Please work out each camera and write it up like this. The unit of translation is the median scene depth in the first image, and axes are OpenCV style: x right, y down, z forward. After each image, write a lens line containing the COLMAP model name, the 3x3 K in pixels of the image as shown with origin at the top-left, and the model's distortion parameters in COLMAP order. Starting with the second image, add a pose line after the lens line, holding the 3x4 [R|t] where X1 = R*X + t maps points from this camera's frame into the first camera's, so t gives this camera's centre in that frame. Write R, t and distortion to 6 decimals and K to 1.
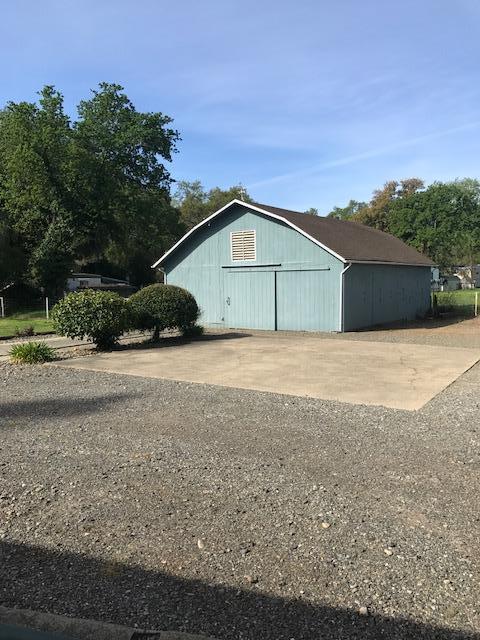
lens RADIAL K [[515.0, 0, 240.0], [0, 515.0, 320.0], [0, 0, 1]] dist [0.028962, -0.002628]
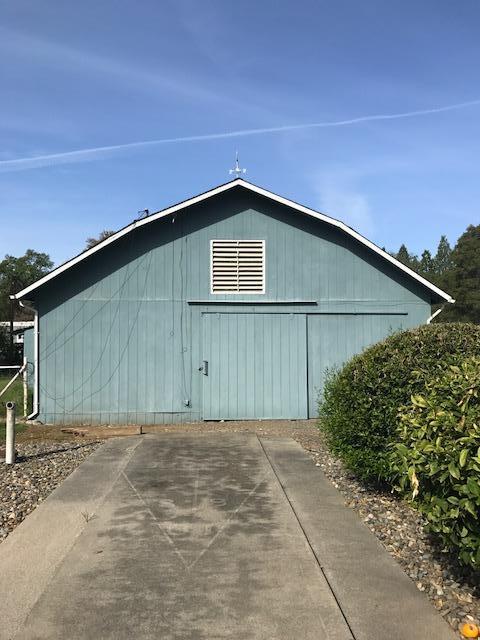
lens RADIAL K [[515.0, 0, 240.0], [0, 515.0, 320.0], [0, 0, 1]] dist [0.028962, -0.002628]
pose [[0.751091, 0.036694, 0.659178, -0.350296], [0.046165, 0.993091, -0.107883, -0.027159], [-0.658582, 0.111461, 0.744208, 0.590255]]
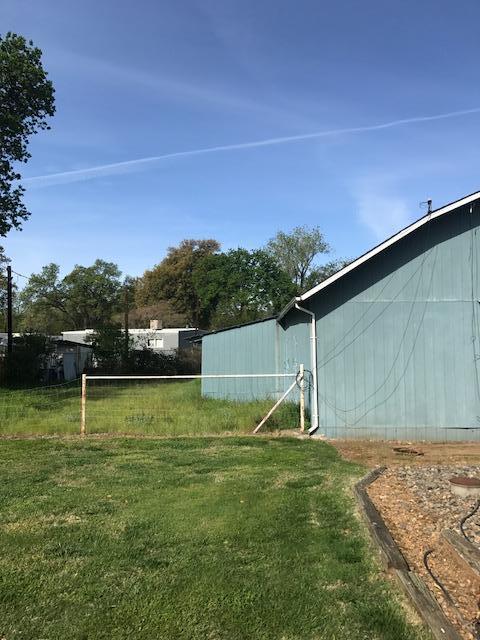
lens RADIAL K [[515.0, 0, 240.0], [0, 515.0, 320.0], [0, 0, 1]] dist [0.028962, -0.002628]
pose [[0.790680, 0.041539, 0.610819, -0.505711], [0.045955, 0.990854, -0.126871, -0.039907], [-0.610503, 0.128385, 0.781540, 0.788216]]
